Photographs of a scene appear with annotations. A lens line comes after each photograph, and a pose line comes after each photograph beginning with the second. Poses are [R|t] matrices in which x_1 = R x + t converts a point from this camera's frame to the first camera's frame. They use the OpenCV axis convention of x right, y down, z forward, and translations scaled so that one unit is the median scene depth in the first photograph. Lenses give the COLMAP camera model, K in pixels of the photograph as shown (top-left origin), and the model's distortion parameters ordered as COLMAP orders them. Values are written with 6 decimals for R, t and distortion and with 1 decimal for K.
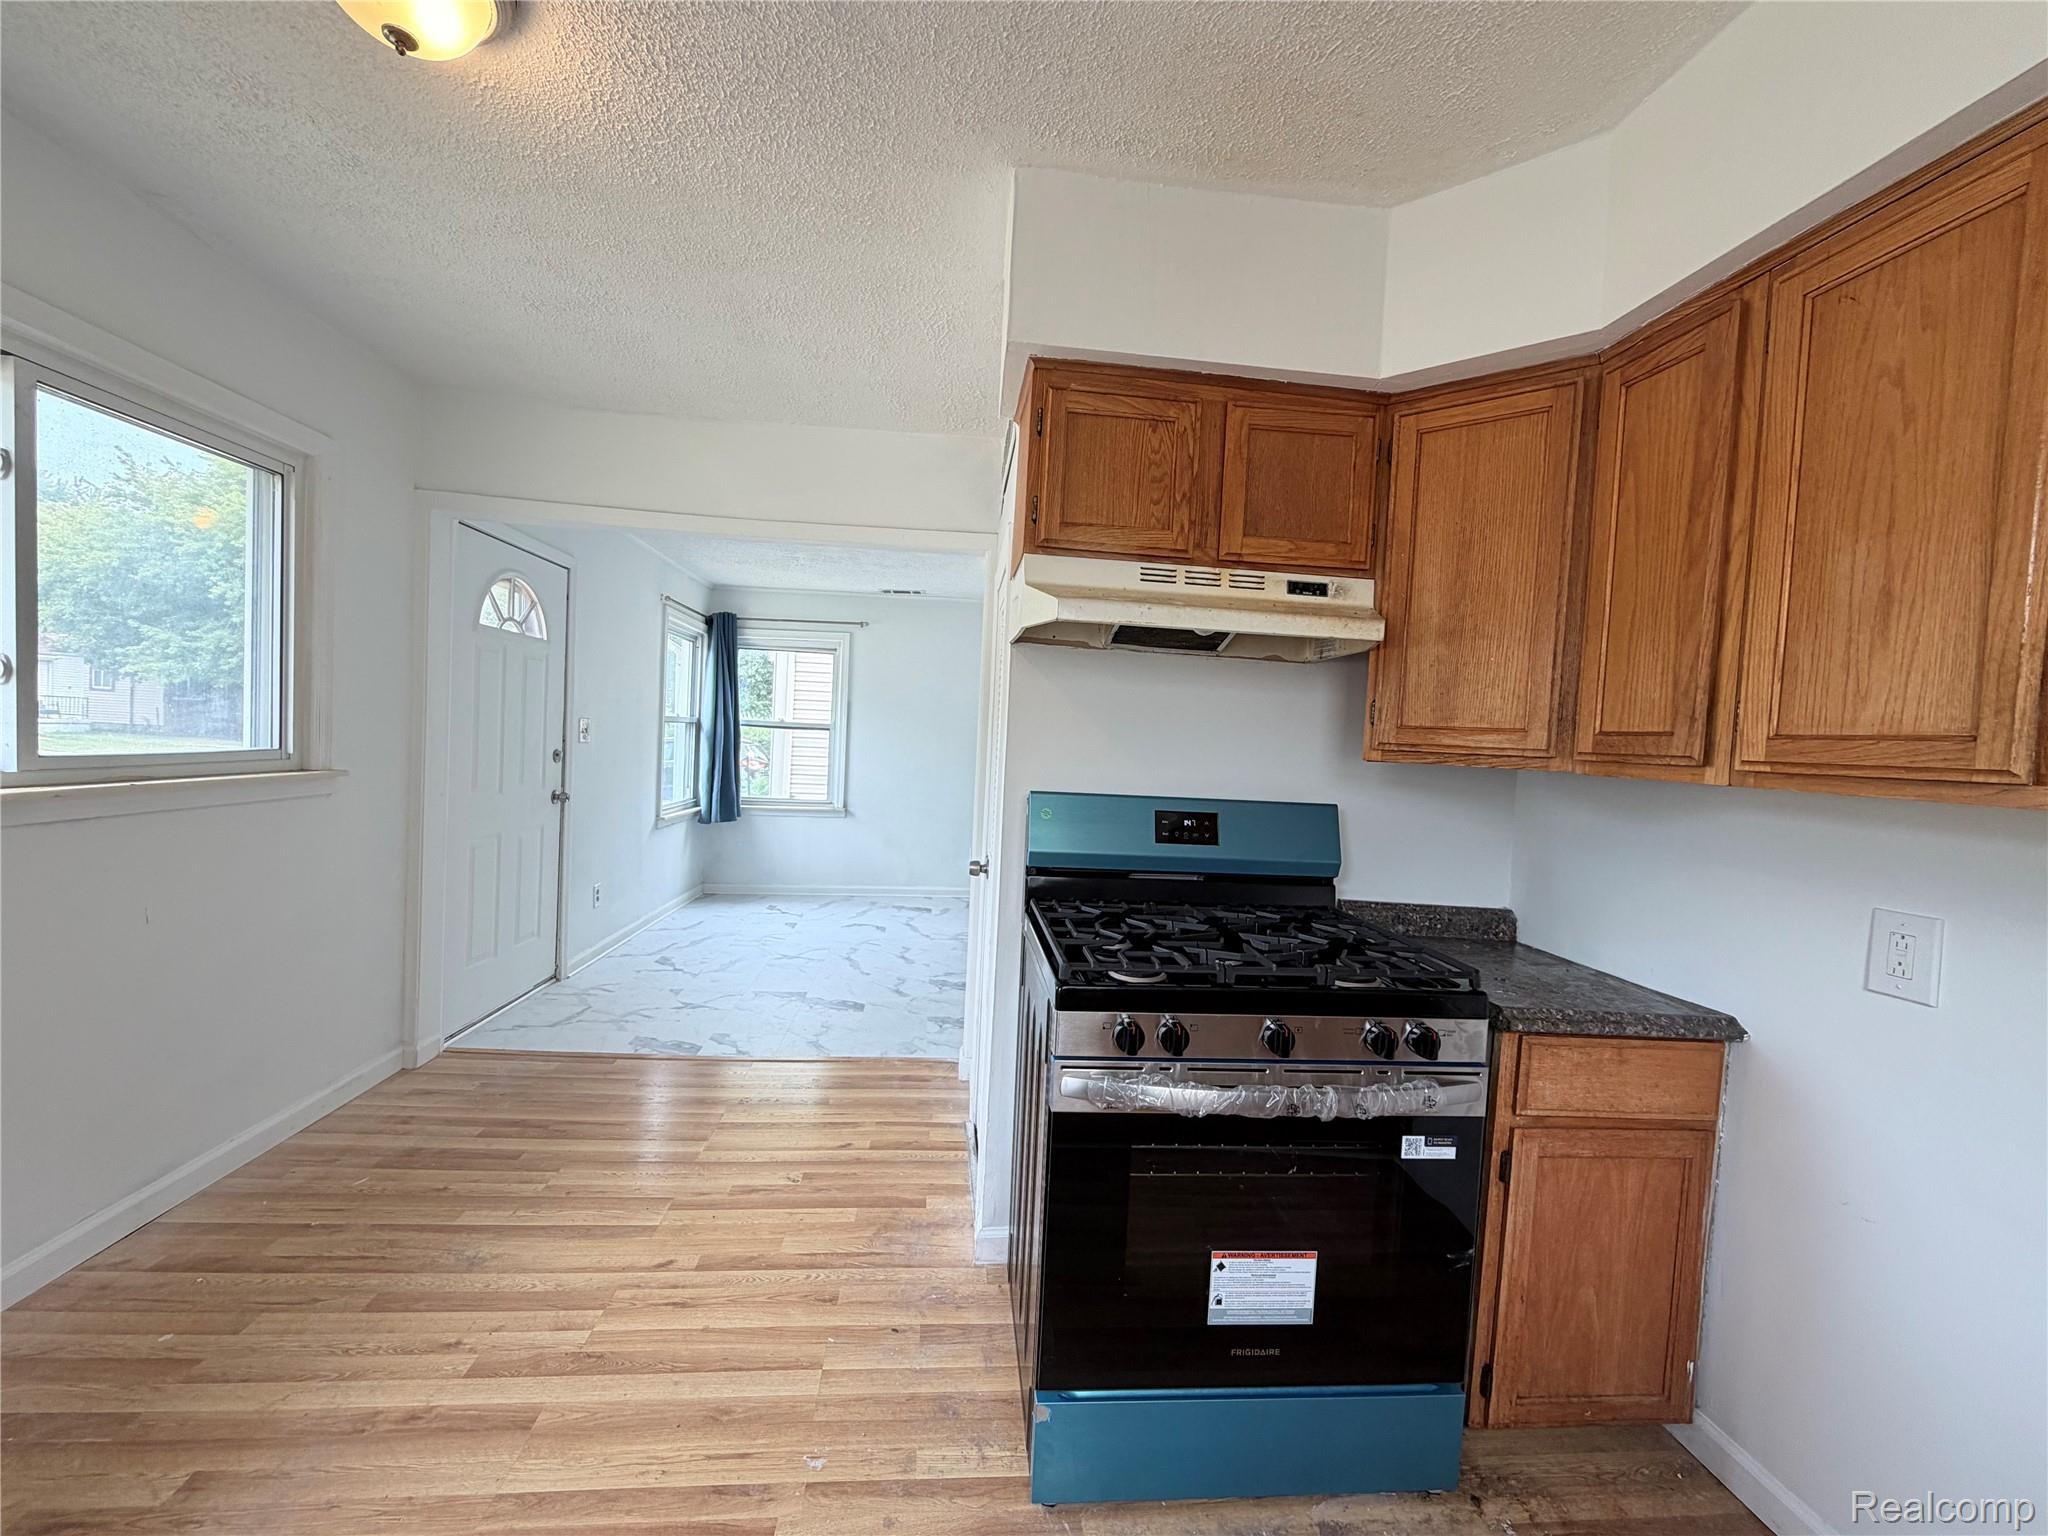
lens RADIAL K [[814.3, 0, 1018.5], [0, 814.3, 769.4], [0, 0, 1]] dist [0.000403, -0.000281]
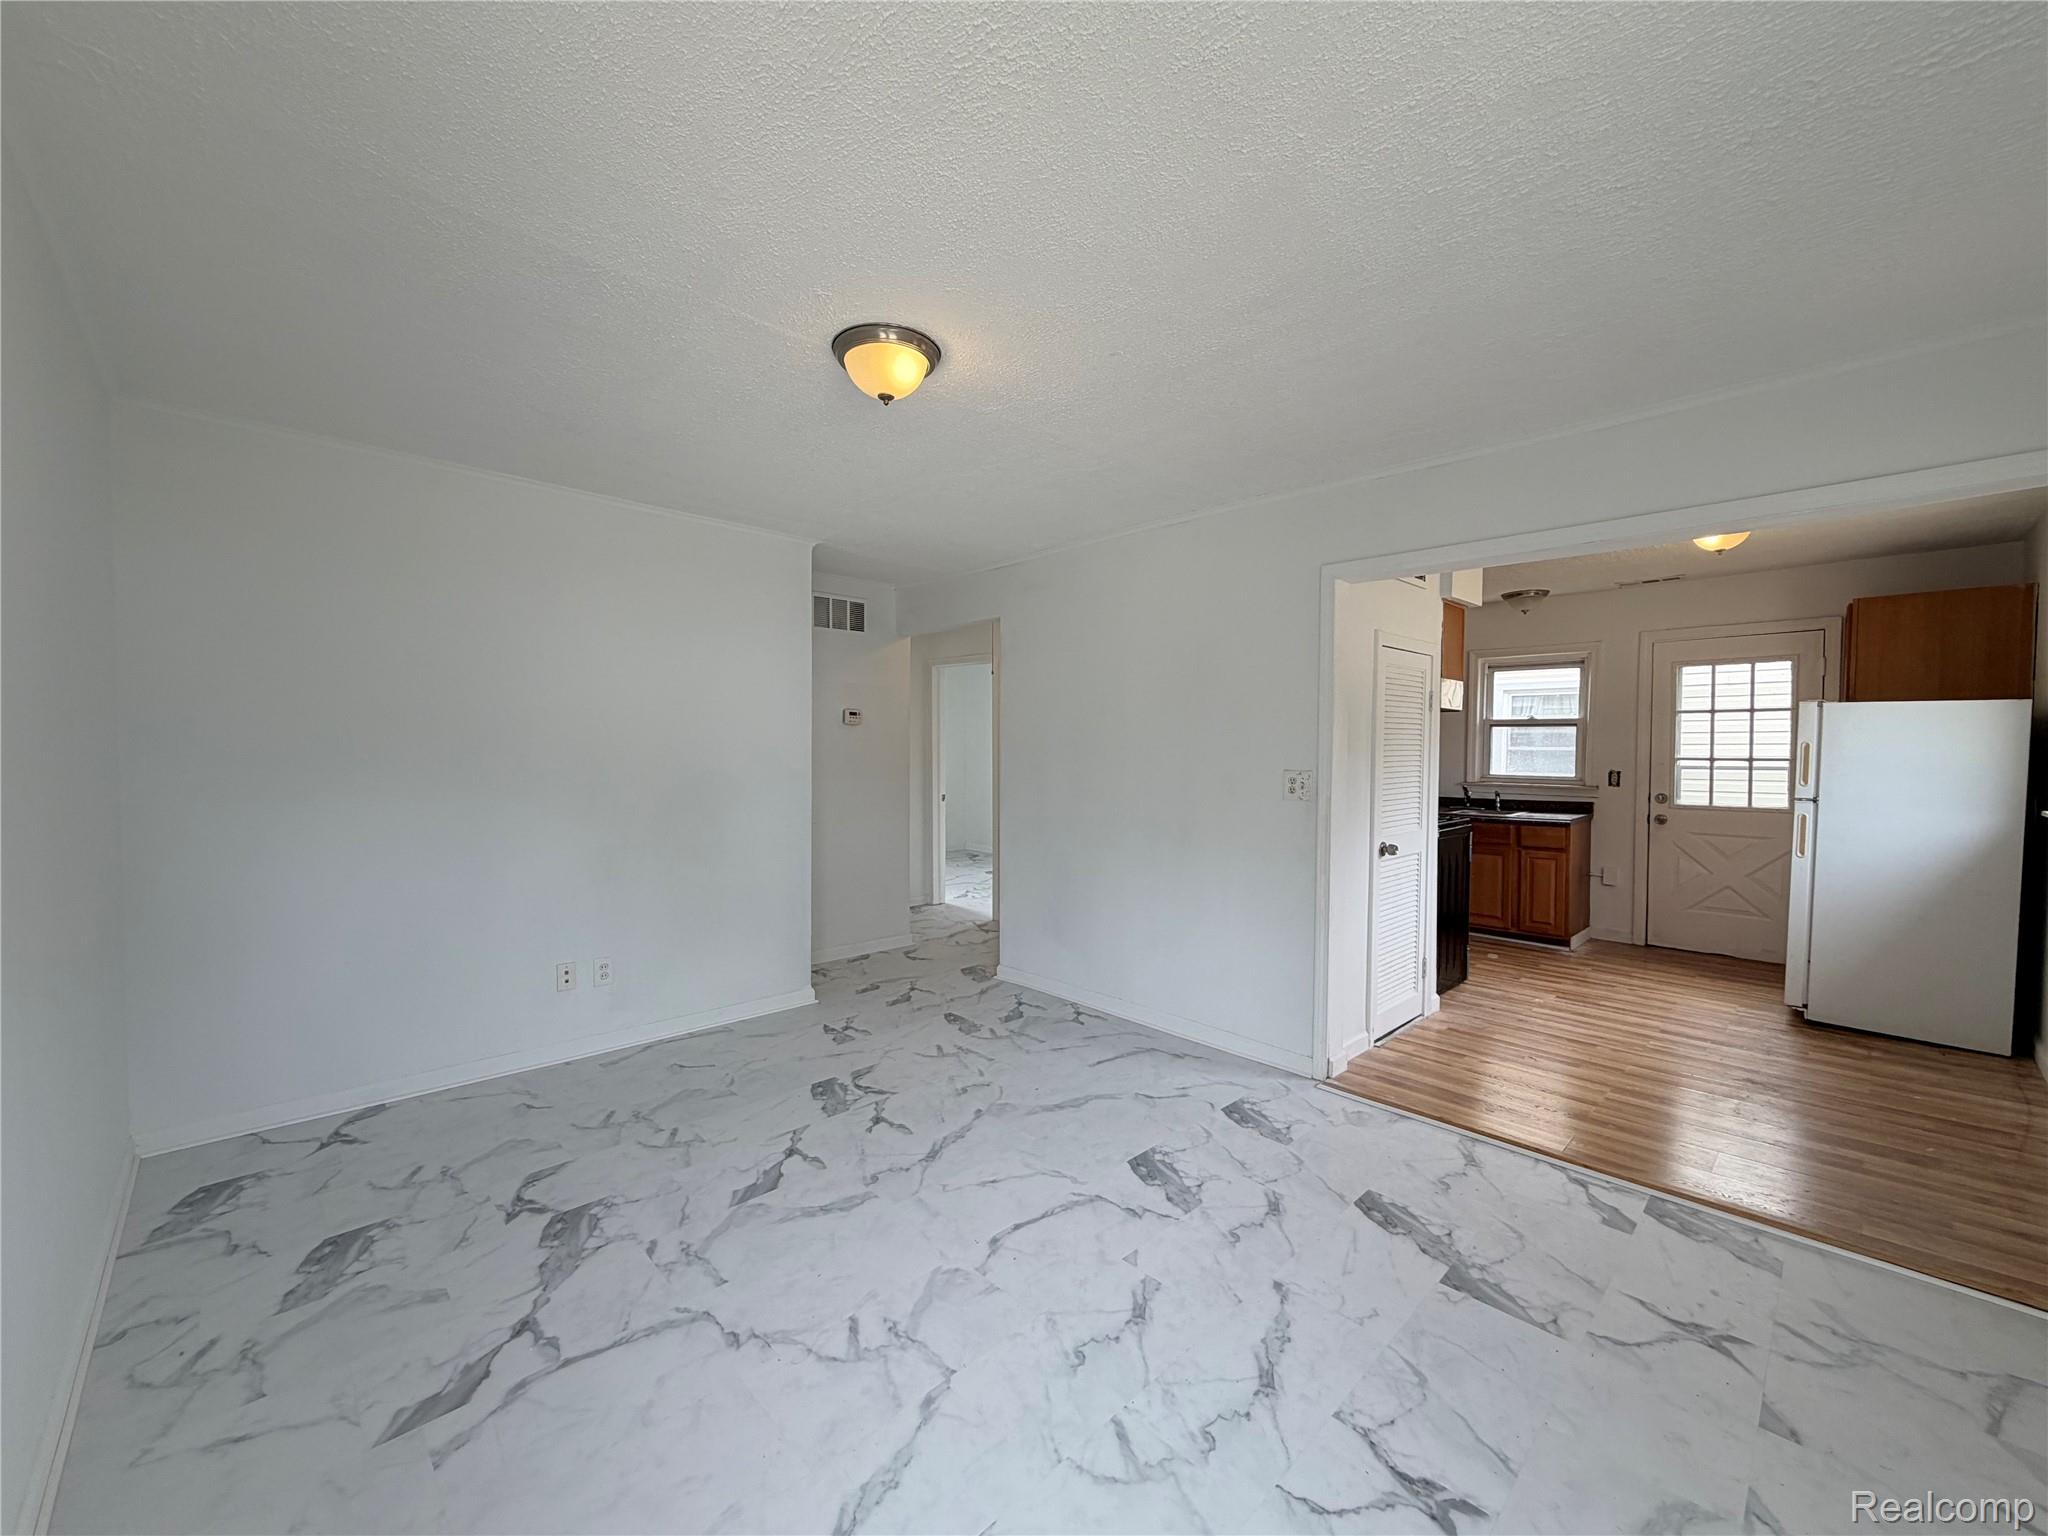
lens RADIAL K [[814.3, 0, 1018.5], [0, 814.3, 769.4], [0, 0, 1]] dist [0.000403, -0.000281]
pose [[-0.618016, -0.078928, 0.782194, -0.502692], [-0.008640, 0.995569, 0.093632, -0.095235], [-0.786118, 0.051108, -0.615959, 1.612491]]
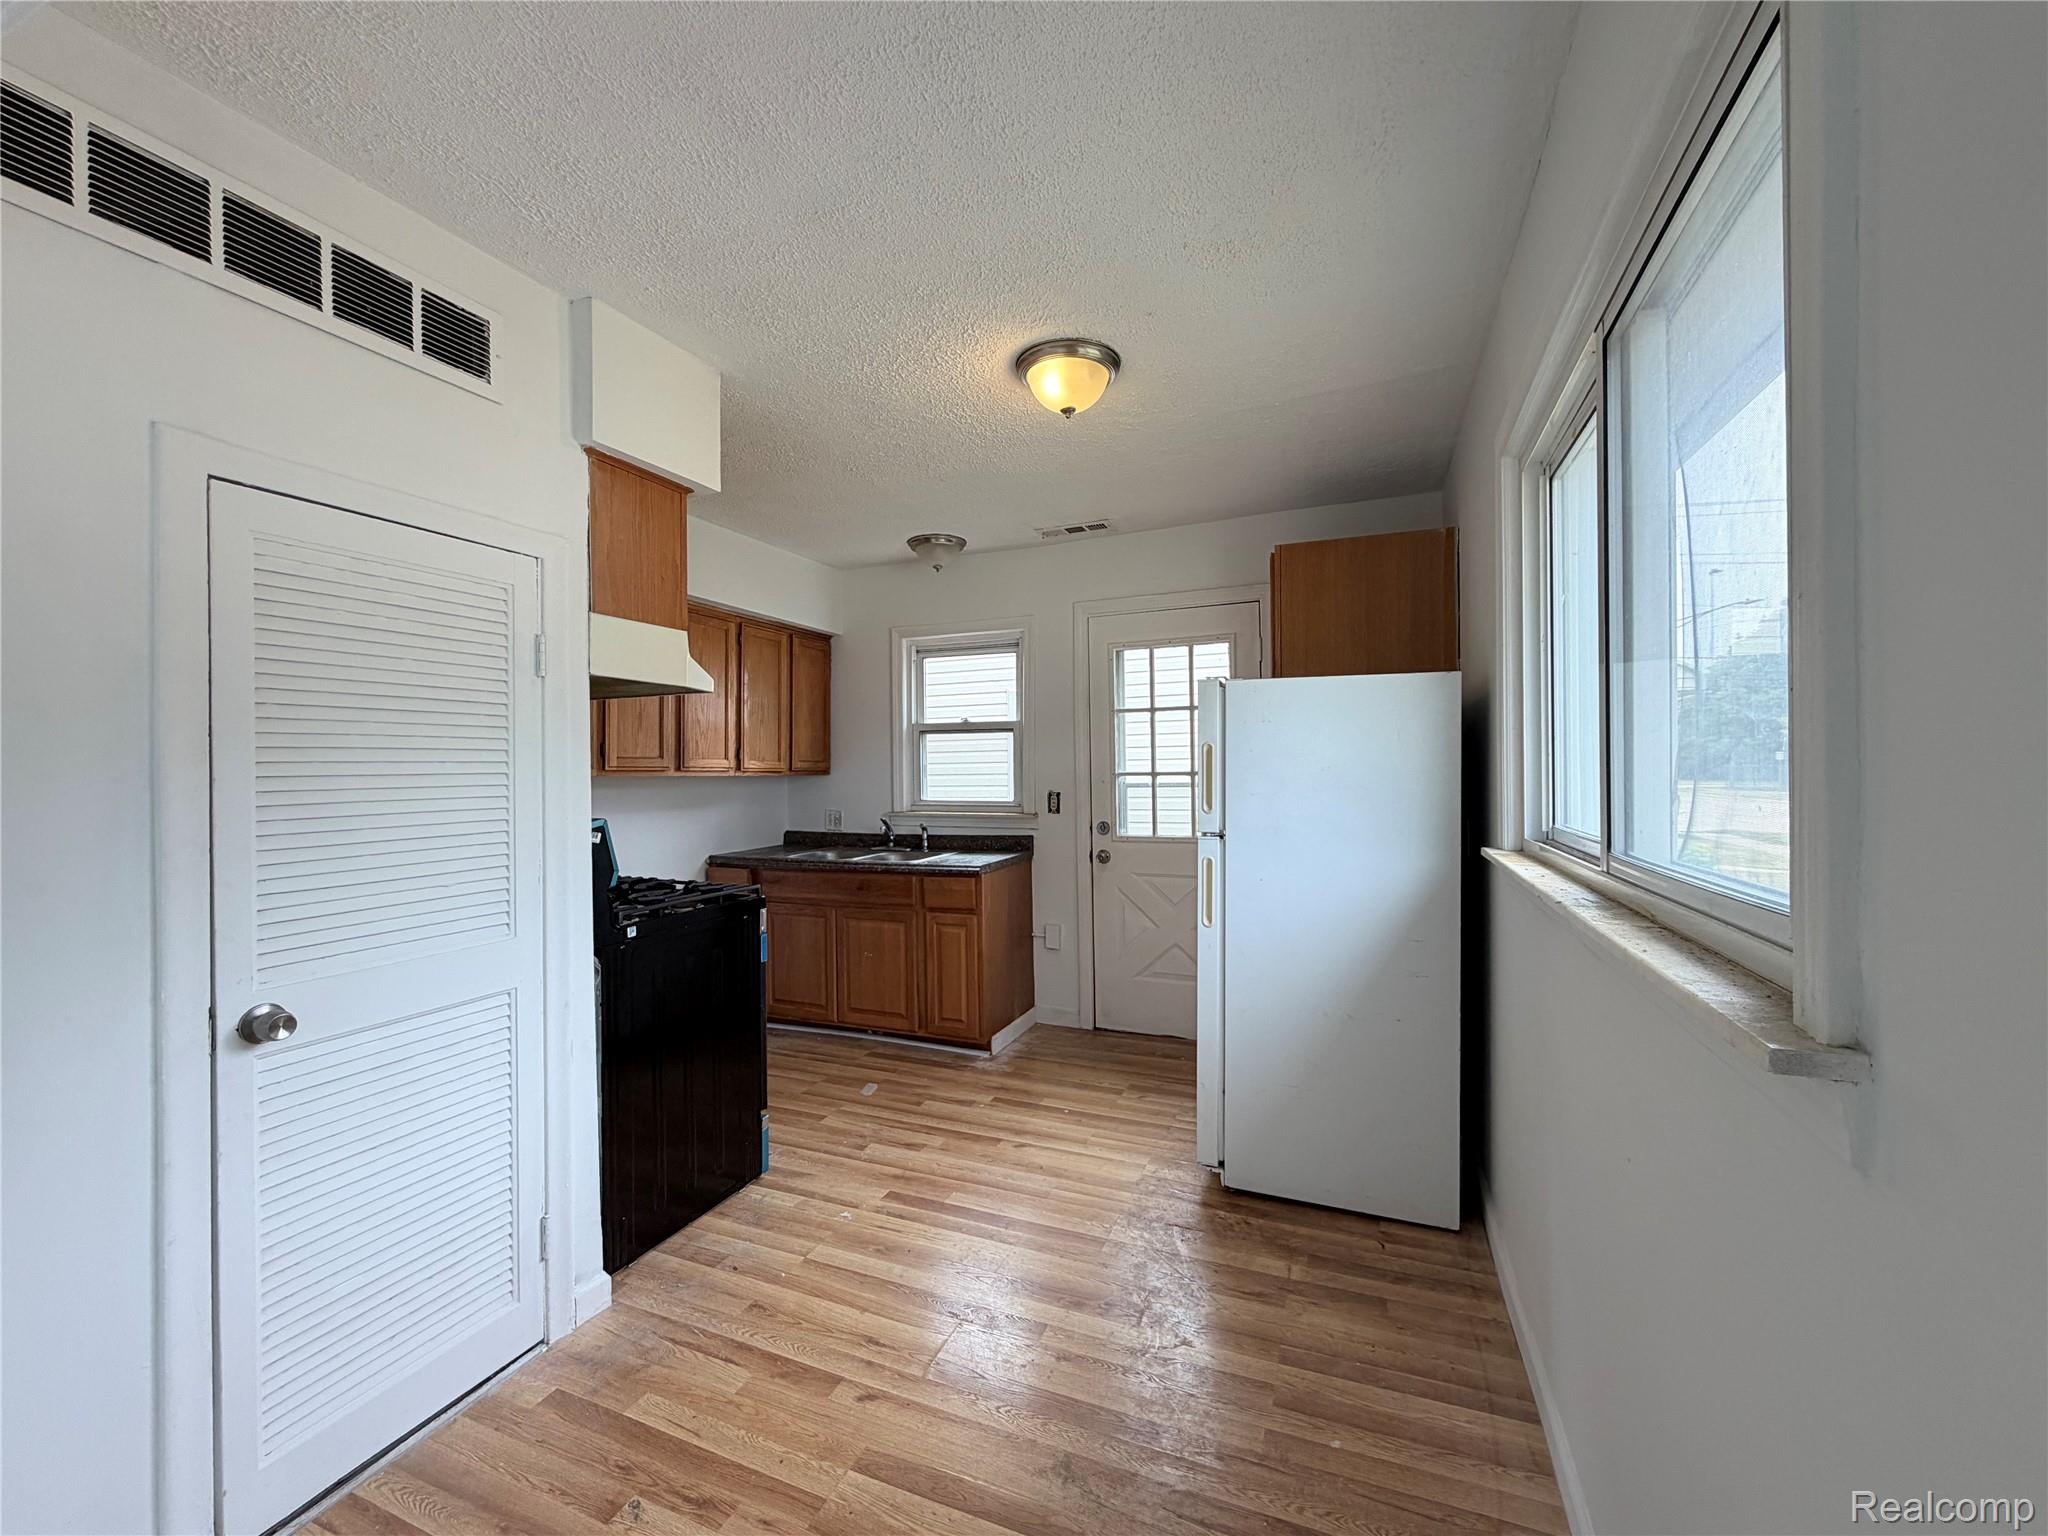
lens RADIAL K [[814.3, 0, 1018.5], [0, 814.3, 769.4], [0, 0, 1]] dist [0.000403, -0.000281]
pose [[-0.878806, -0.044423, 0.475108, -0.486436], [-0.019710, 0.998187, 0.056873, -0.054929], [-0.476773, 0.040616, -0.878088, 0.842168]]
